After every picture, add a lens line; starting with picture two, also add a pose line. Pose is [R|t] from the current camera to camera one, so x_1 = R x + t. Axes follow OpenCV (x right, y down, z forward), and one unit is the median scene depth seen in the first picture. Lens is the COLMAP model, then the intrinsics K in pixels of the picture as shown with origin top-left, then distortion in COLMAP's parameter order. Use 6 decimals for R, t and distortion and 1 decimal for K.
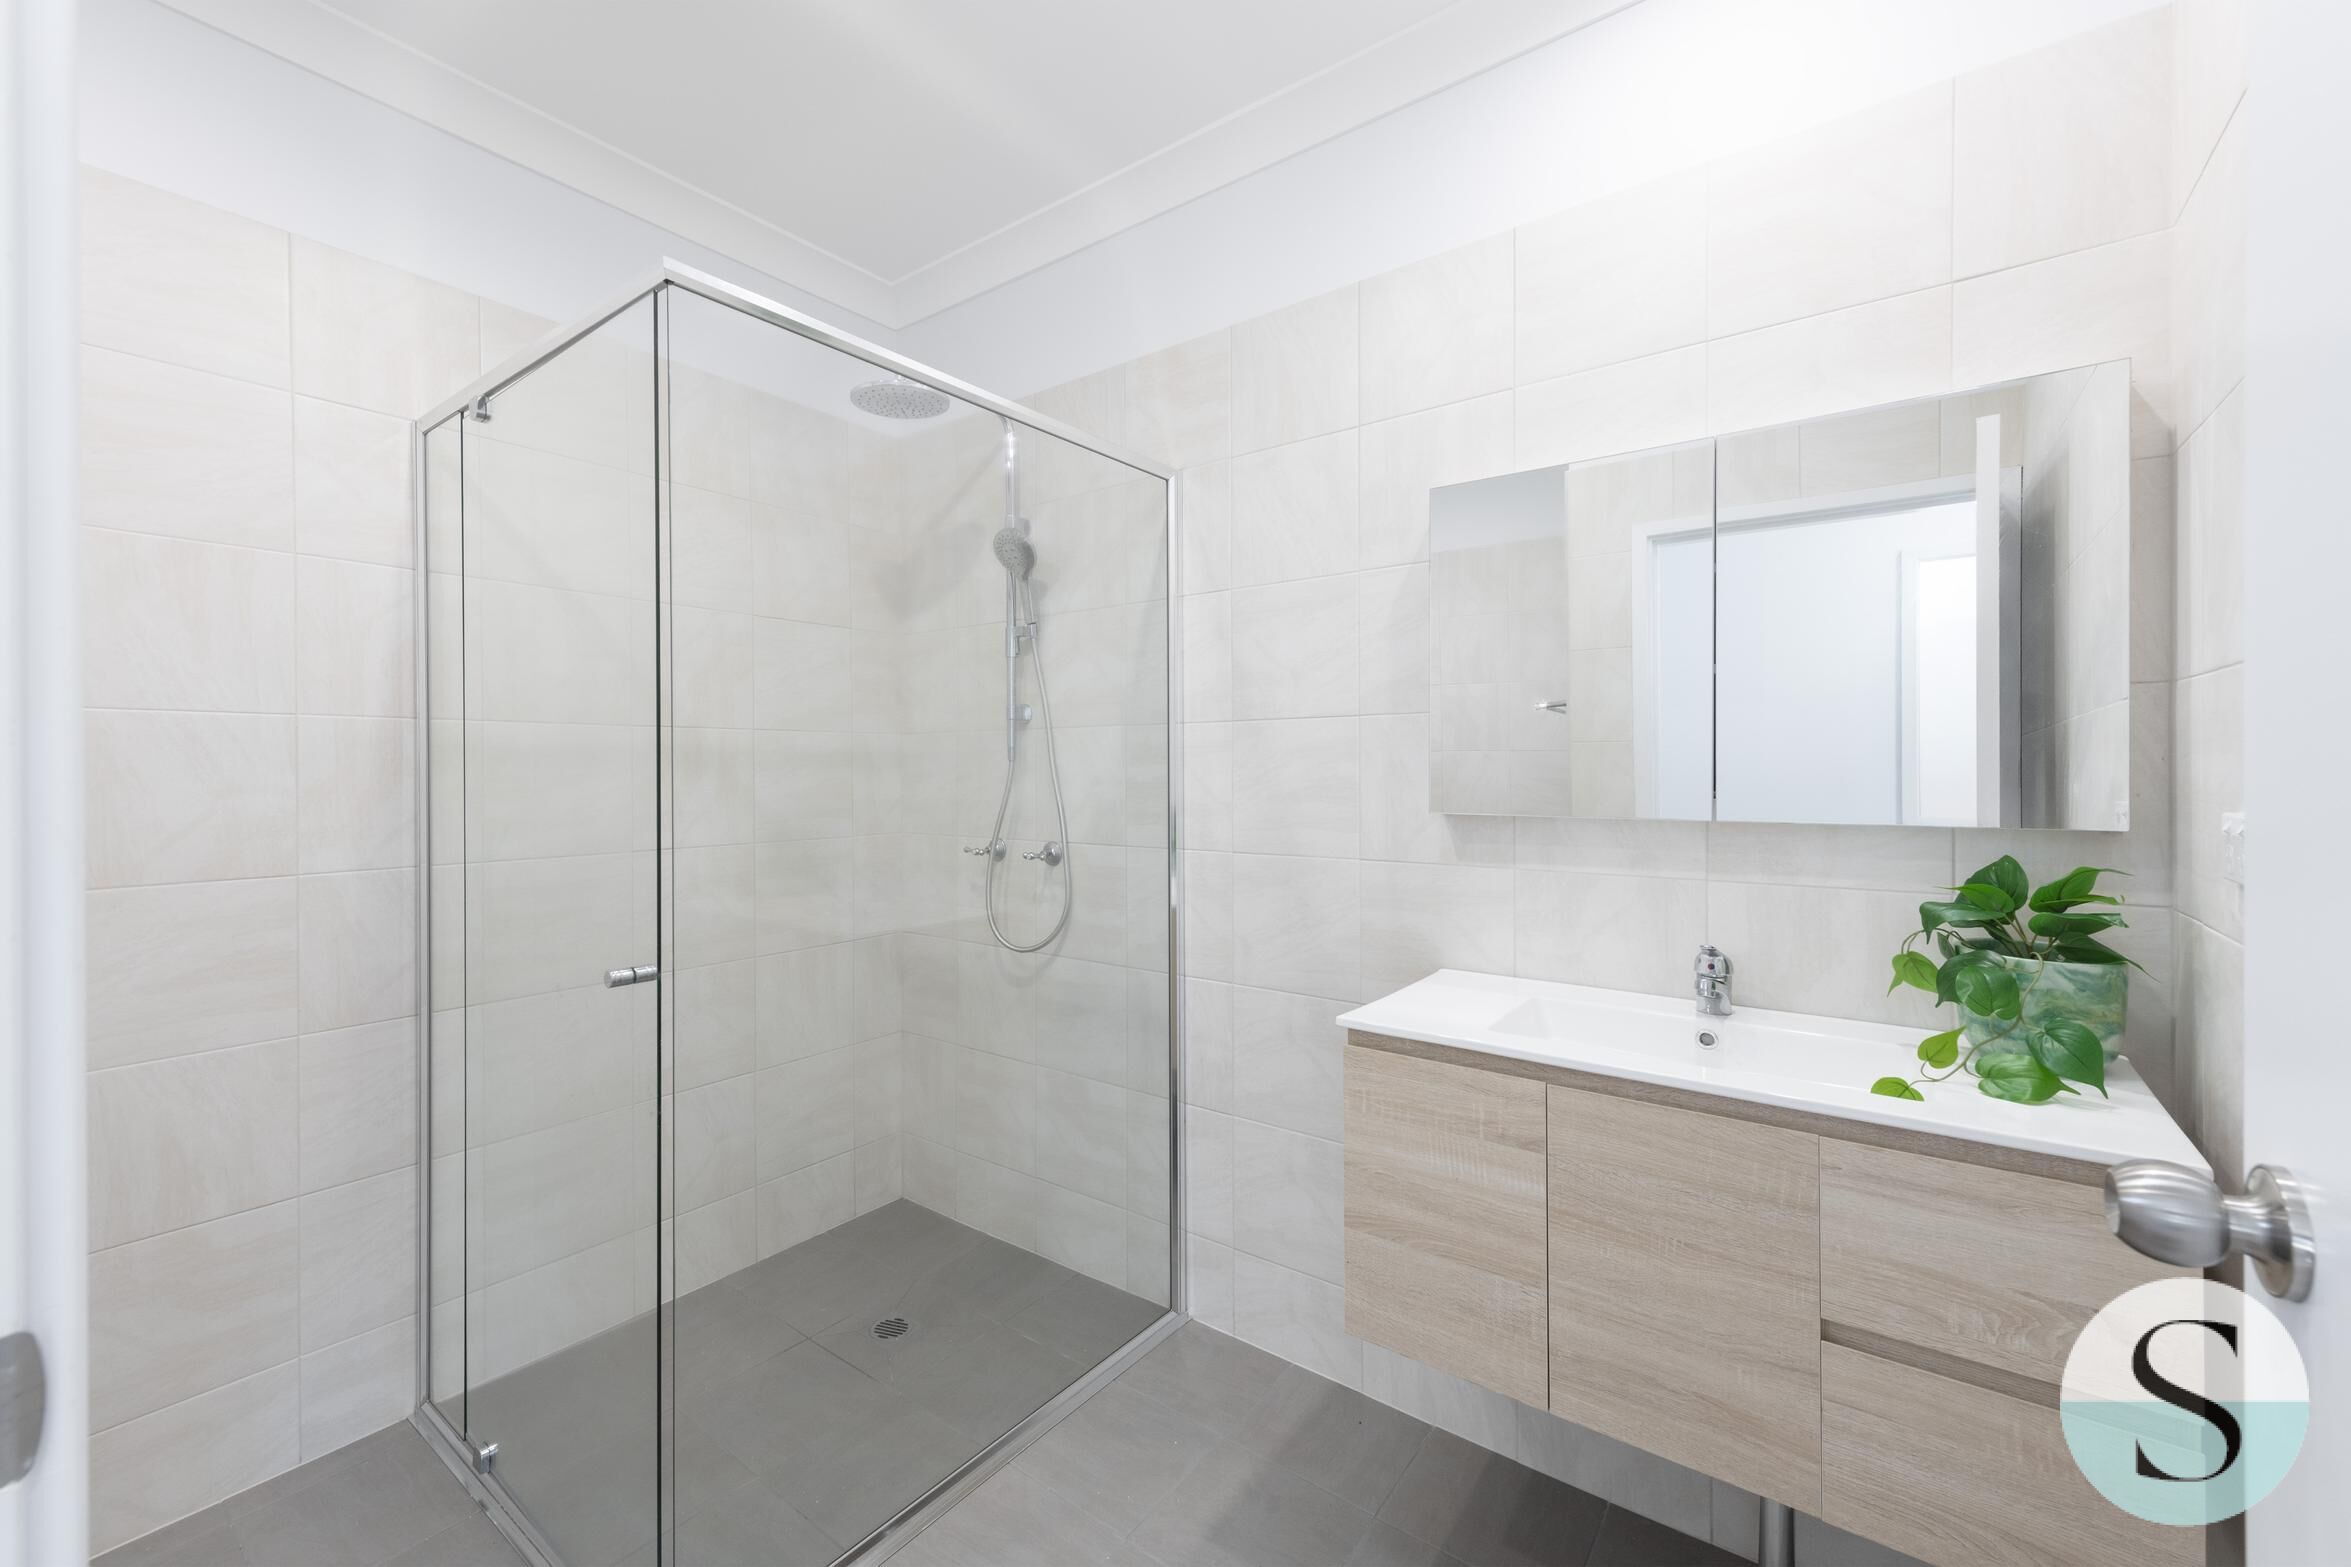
lens RADIAL K [[946.7, 0, 1171.9], [0, 946.7, 786.8], [0, 0, 1]] dist [0.023056, -0.000342]
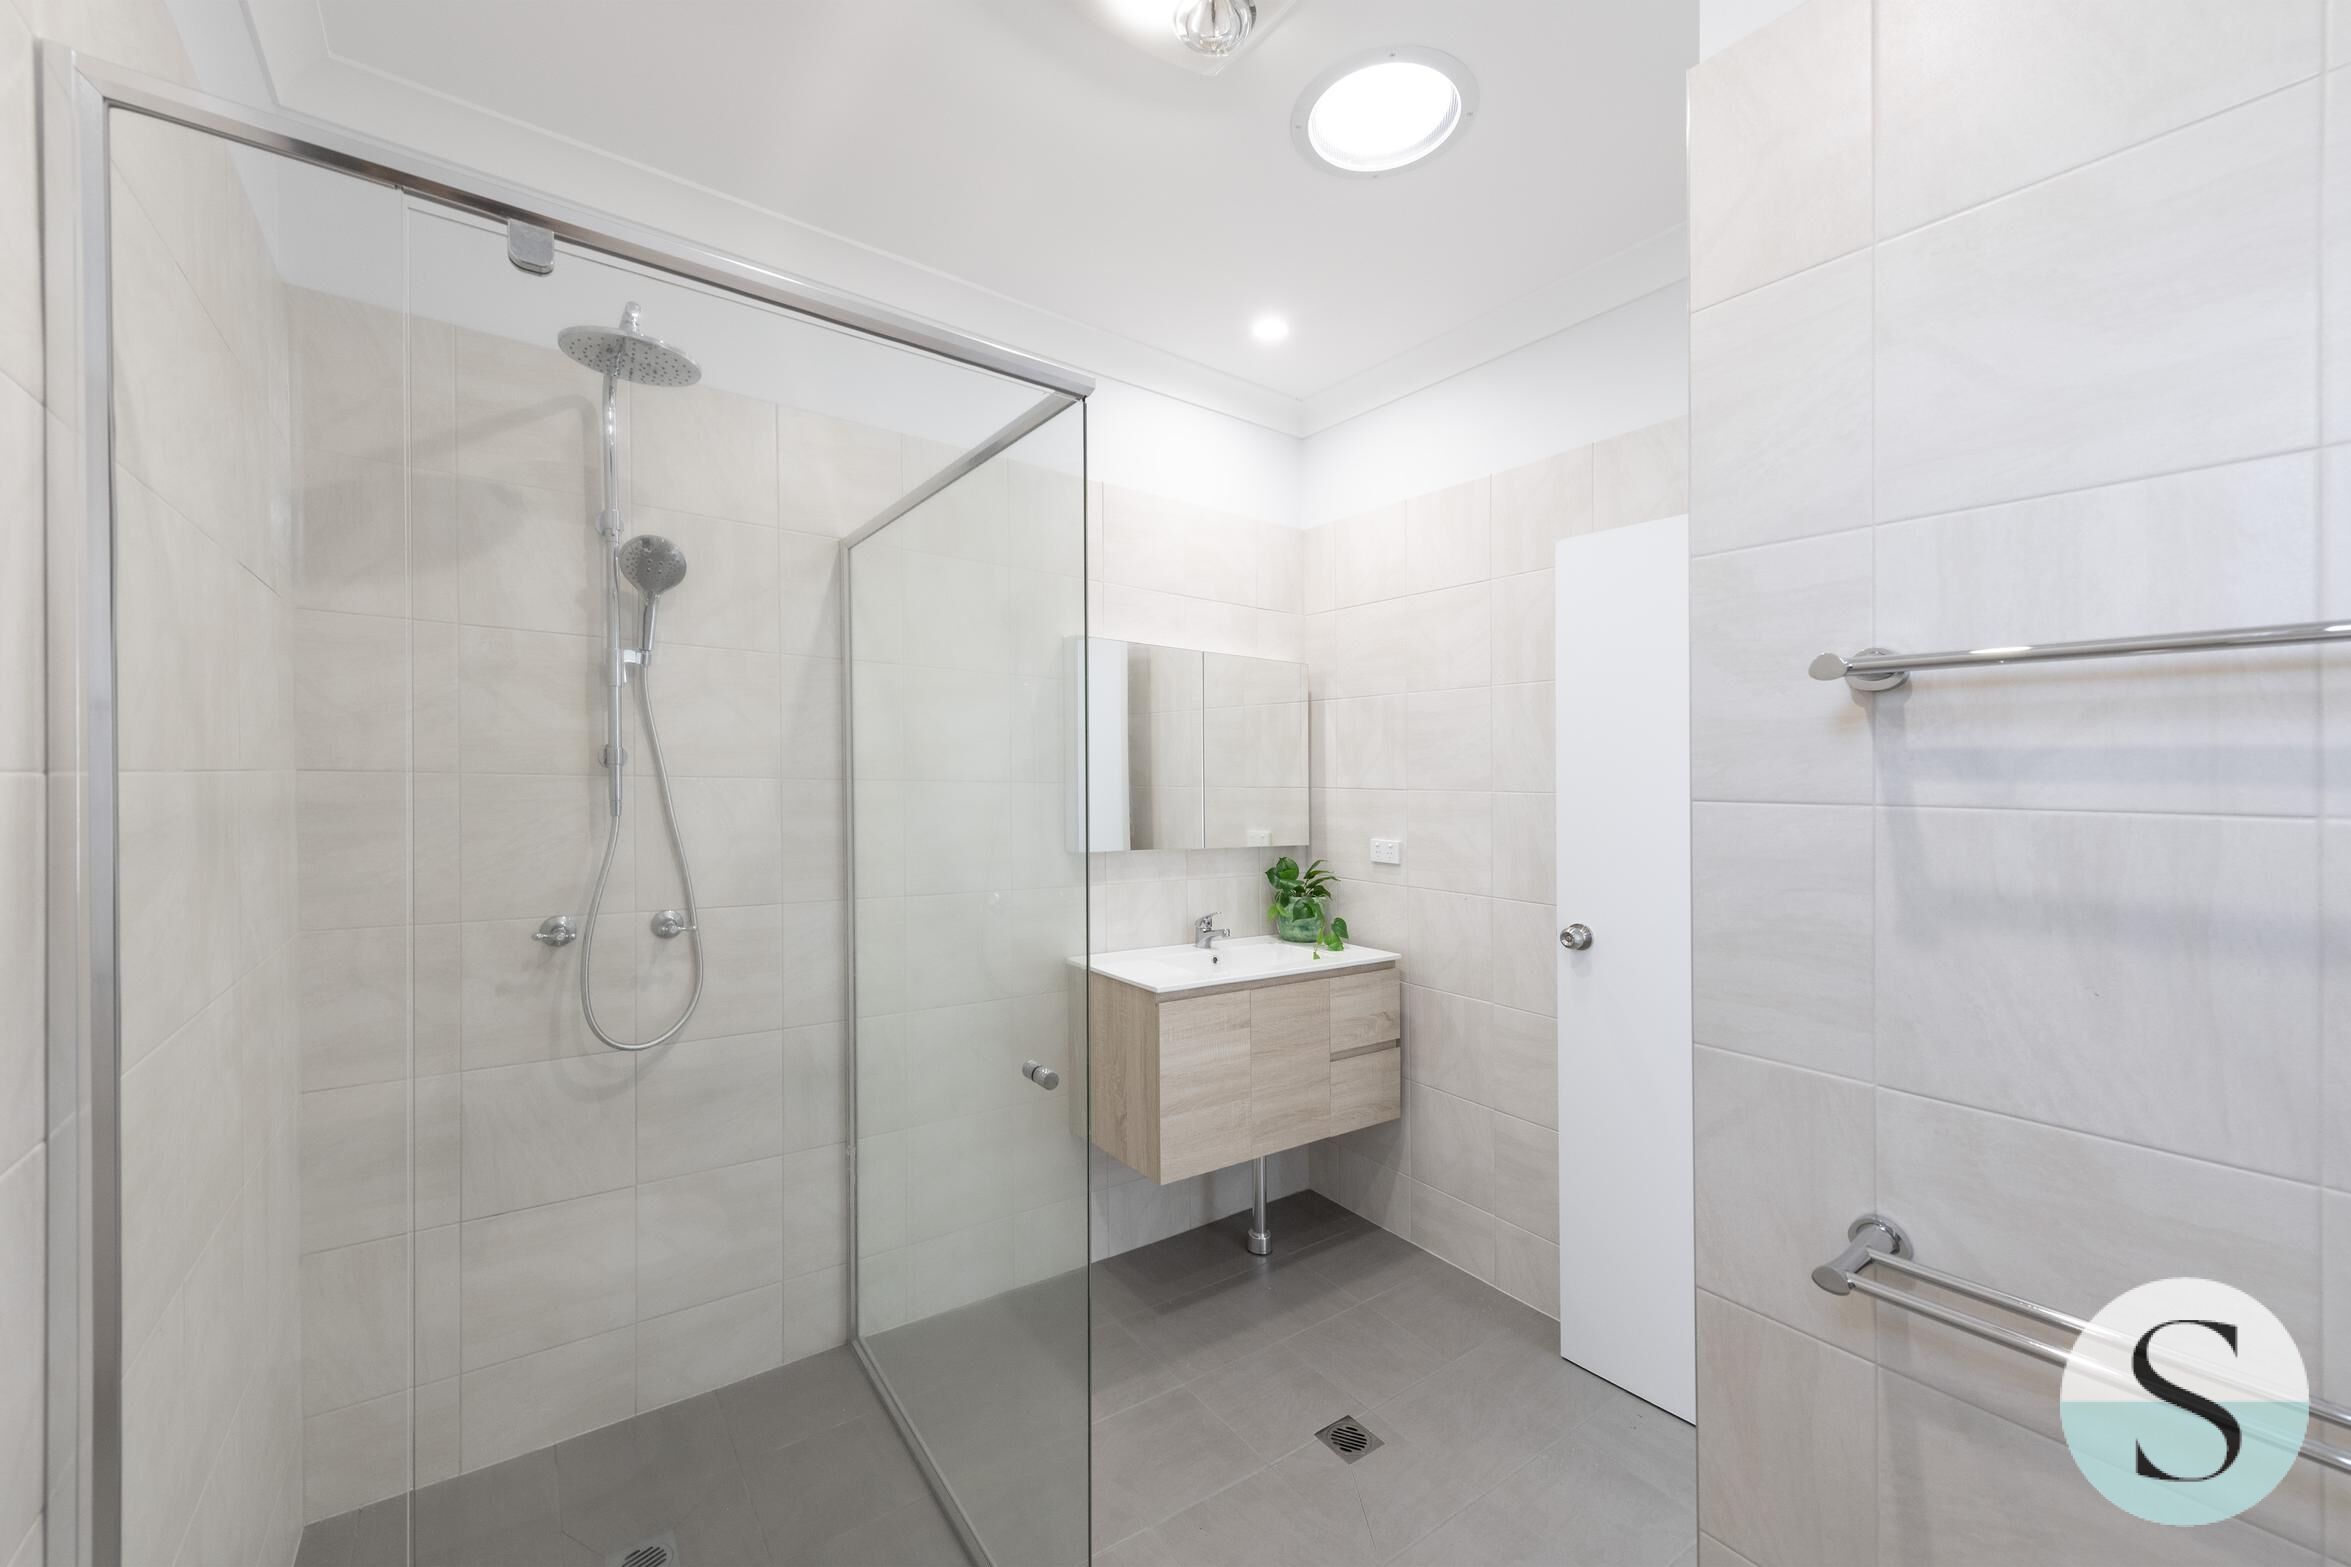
lens RADIAL K [[946.7, 0, 1172.1], [0, 946.7, 786.6], [0, 0, 1]] dist [0.023056, -0.000342]
pose [[0.298050, 0.005826, 0.954533, -1.254230], [-0.001746, 0.999983, -0.005559, -0.075997], [-0.954549, -0.000010, 0.298055, 0.486339]]
